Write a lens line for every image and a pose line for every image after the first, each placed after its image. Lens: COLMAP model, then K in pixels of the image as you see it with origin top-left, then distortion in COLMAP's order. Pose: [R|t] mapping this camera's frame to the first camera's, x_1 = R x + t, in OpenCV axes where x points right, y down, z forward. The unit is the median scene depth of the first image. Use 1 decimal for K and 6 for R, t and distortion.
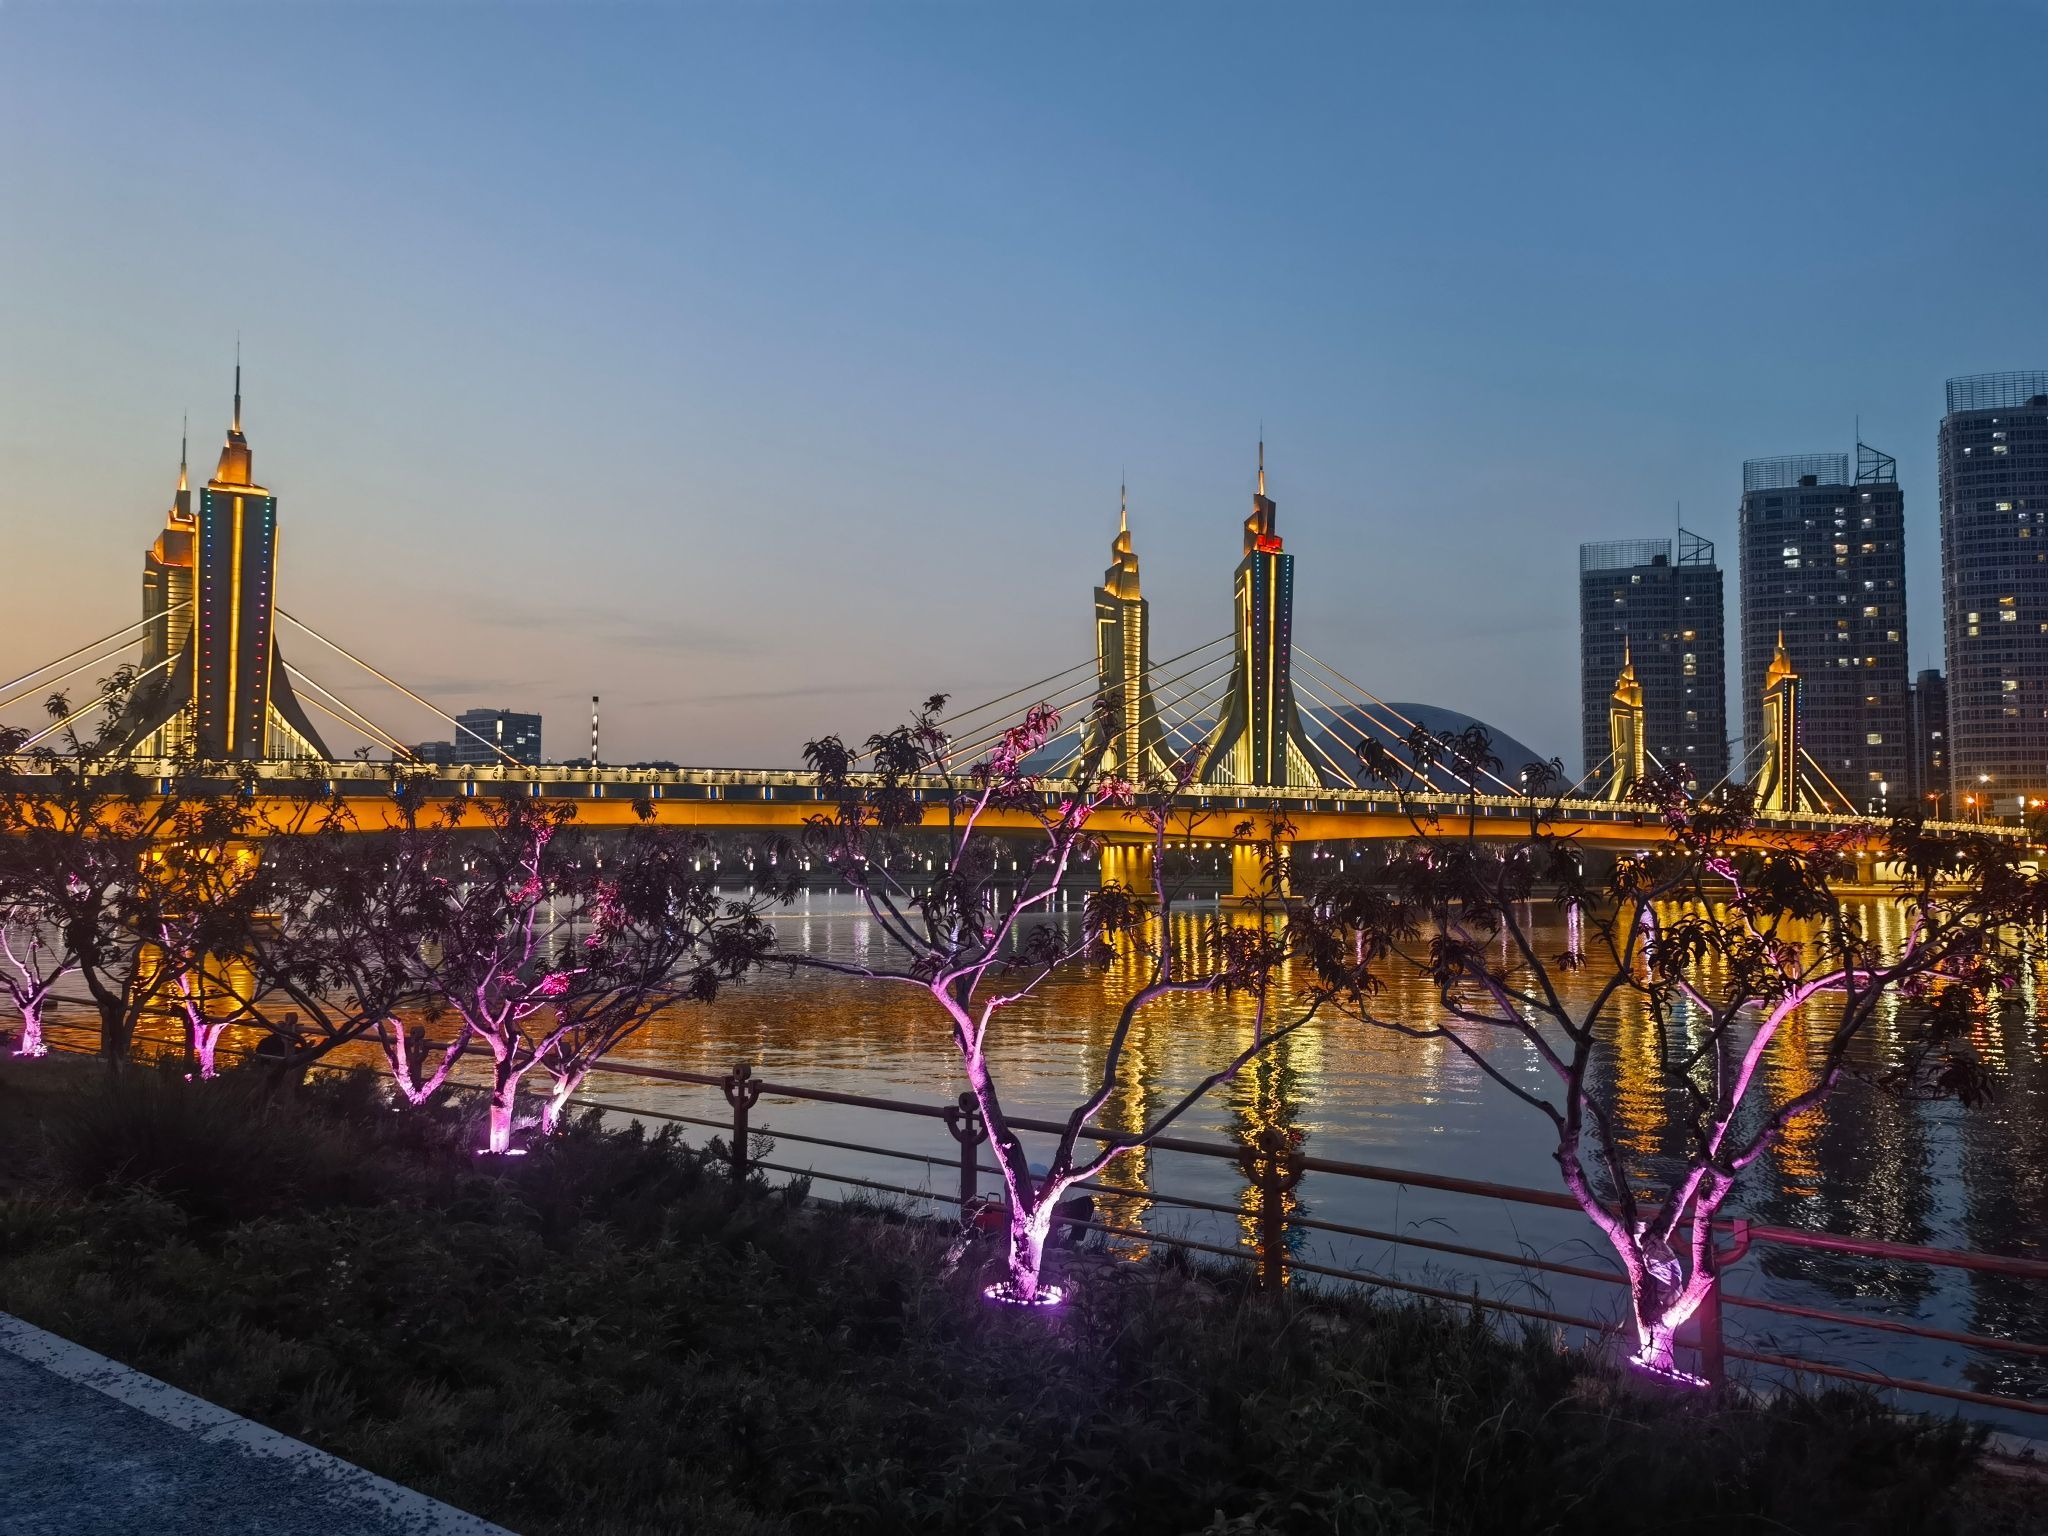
lens RADIAL K [[1566.9, 0, 1024.0], [0, 1566.9, 768.0], [0, 0, 1]] dist [0.181624, -0.259926]
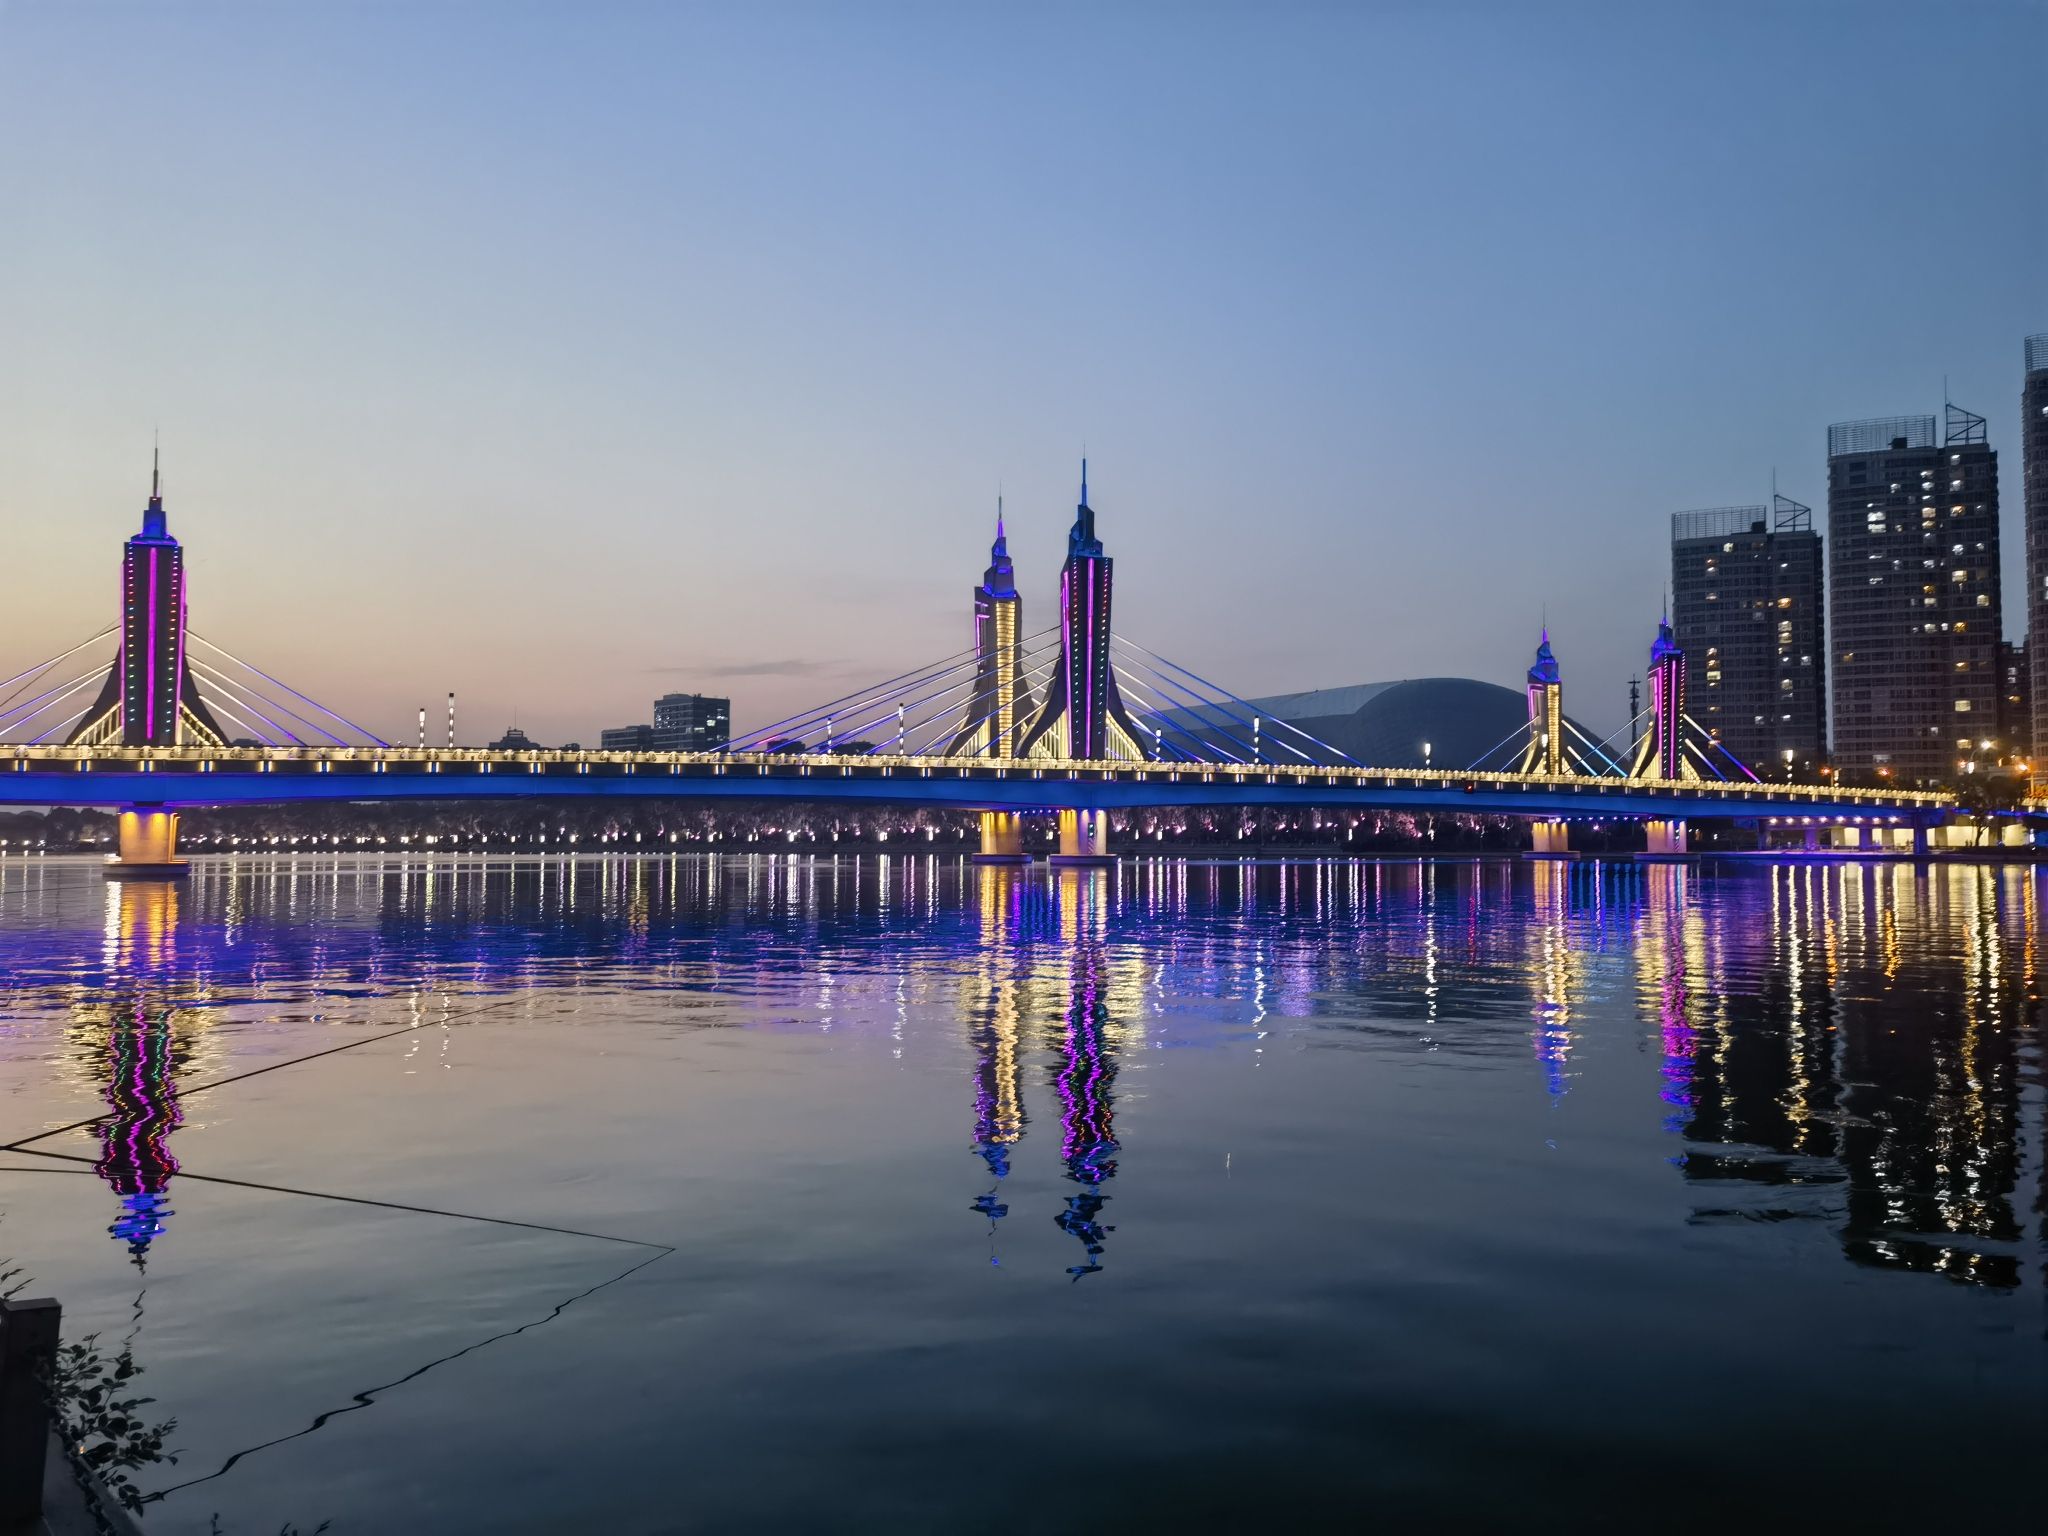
lens RADIAL K [[1566.9, 0, 1024.0], [0, 1566.9, 768.0], [0, 0, 1]] dist [0.181624, -0.259926]
pose [[0.989870, -0.007664, -0.141771, 0.100679], [0.009756, 0.999853, 0.014073, 0.000372], [0.141643, -0.015313, 0.989799, -0.052719]]
